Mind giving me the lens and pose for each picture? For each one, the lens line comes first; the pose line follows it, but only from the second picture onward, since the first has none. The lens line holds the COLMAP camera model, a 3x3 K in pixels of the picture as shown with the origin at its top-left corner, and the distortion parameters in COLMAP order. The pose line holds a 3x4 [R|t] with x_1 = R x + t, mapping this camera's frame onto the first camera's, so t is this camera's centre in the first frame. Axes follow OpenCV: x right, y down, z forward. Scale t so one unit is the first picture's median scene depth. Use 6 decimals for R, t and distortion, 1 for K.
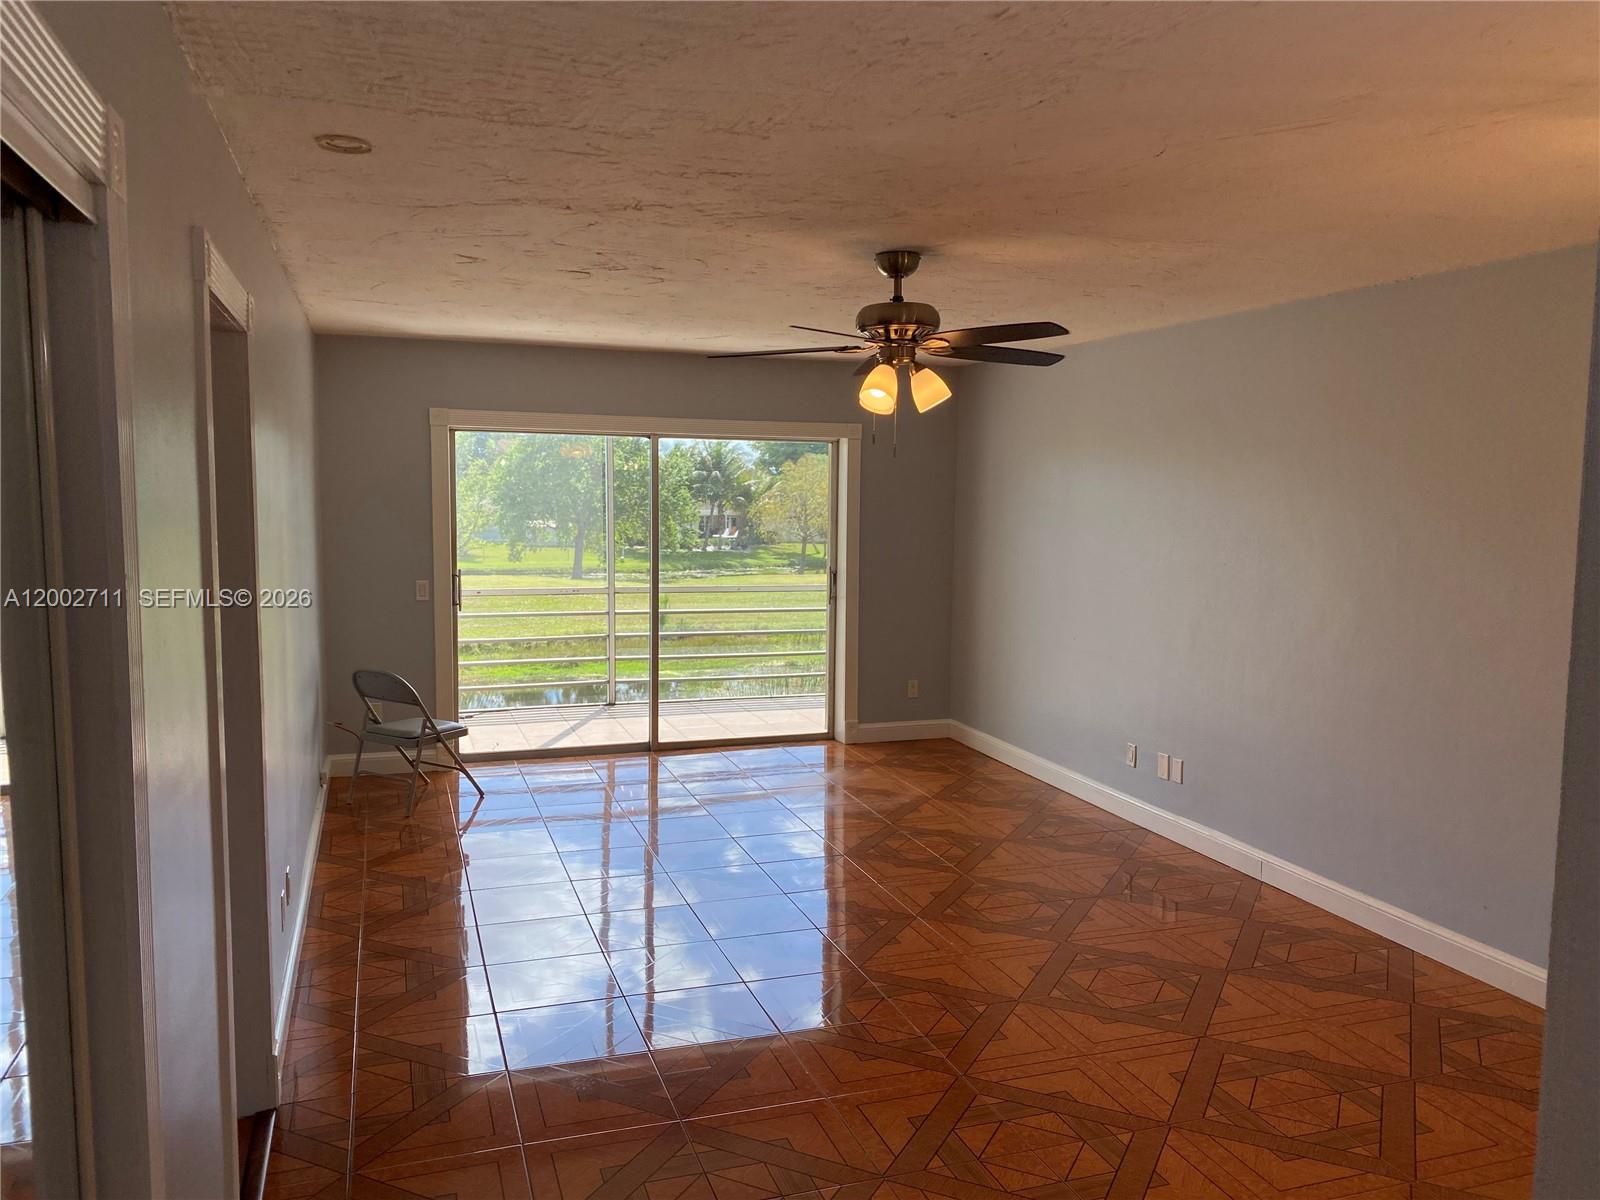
lens RADIAL K [[1221.3, 0, 814.3], [0, 1221.3, 594.2], [0, 0, 1]] dist [0.013724, -0.022228]
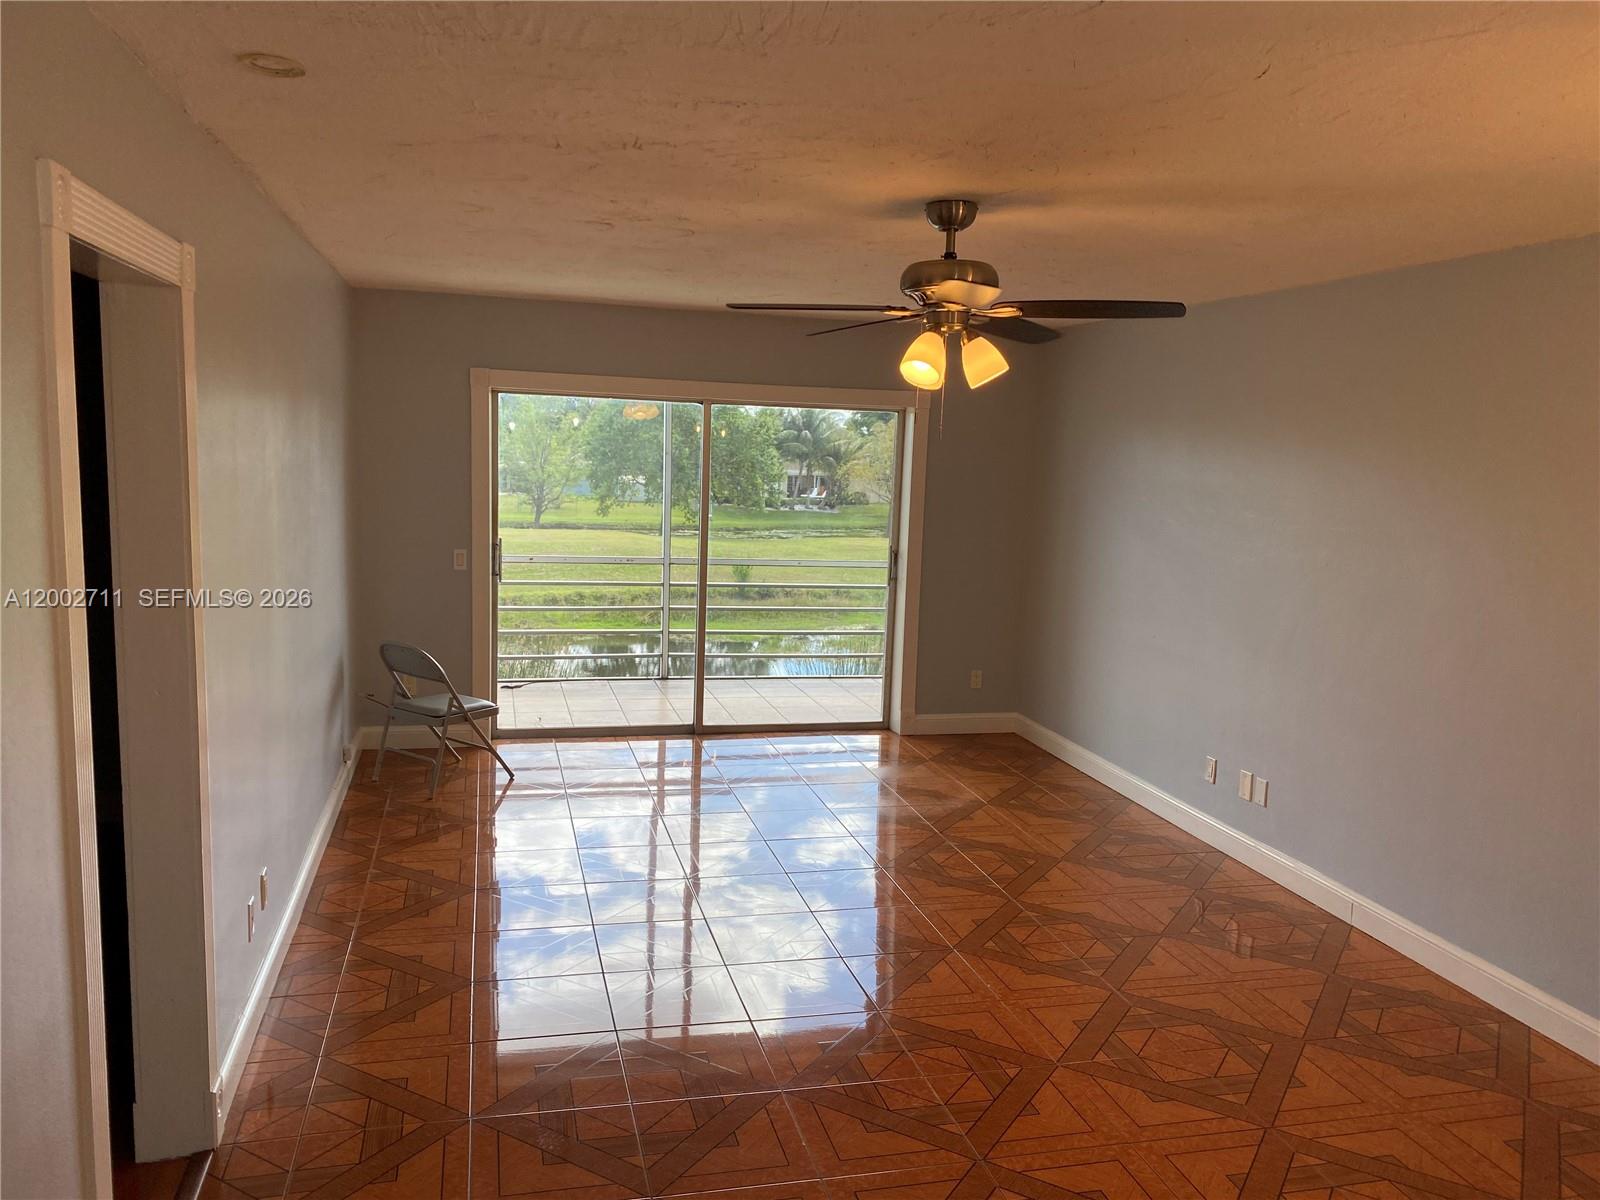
lens RADIAL K [[1221.3, 0, 792.7], [0, 1221.3, 603.7], [0, 0, 1]] dist [0.013724, -0.022228]
pose [[0.995465, 0.034537, -0.088632, 0.030588], [-0.030955, 0.998660, 0.041472, -0.019843], [0.089946, -0.038541, 0.995201, 0.083626]]
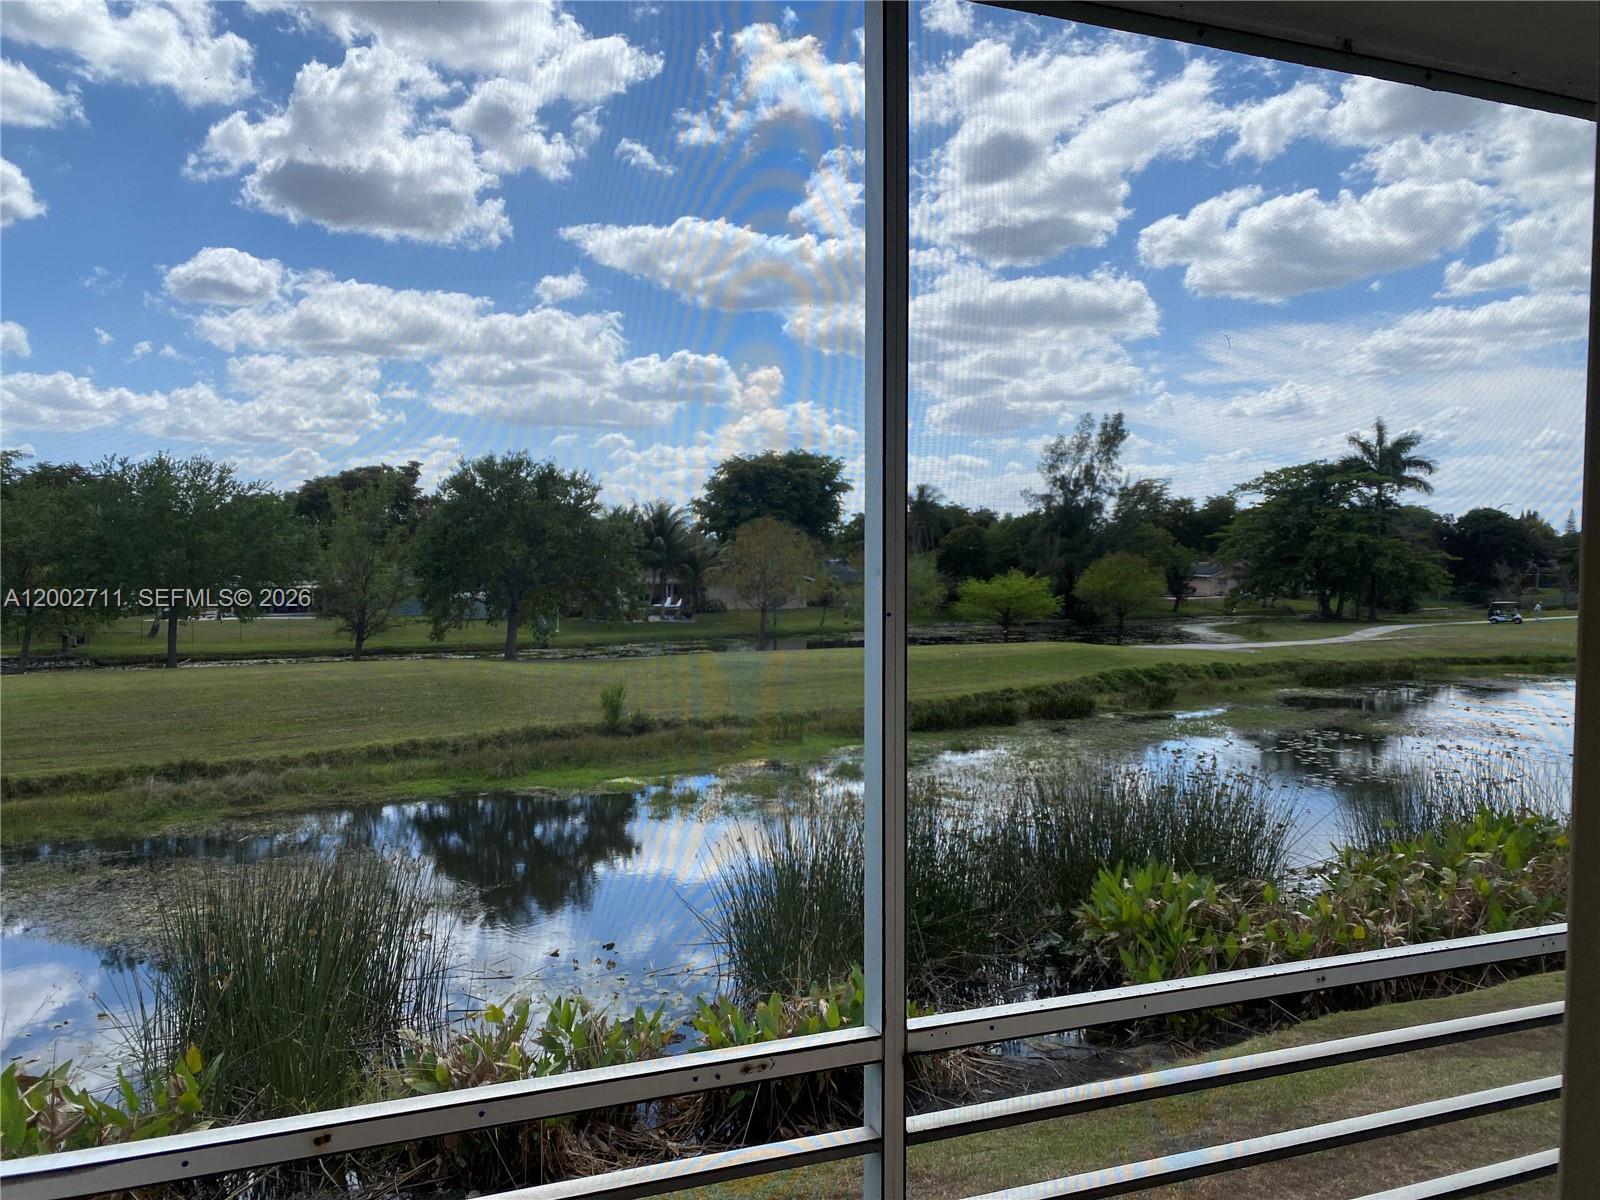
lens RADIAL K [[1221.3, 0, 832.4], [0, 1221.3, 608.9], [0, 0, 1]] dist [0.013724, -0.022228]
pose [[0.997490, -0.011312, 0.069895, -0.309826], [0.014094, 0.999123, -0.039440, -0.147119], [-0.069387, 0.040326, 0.996774, 1.319521]]
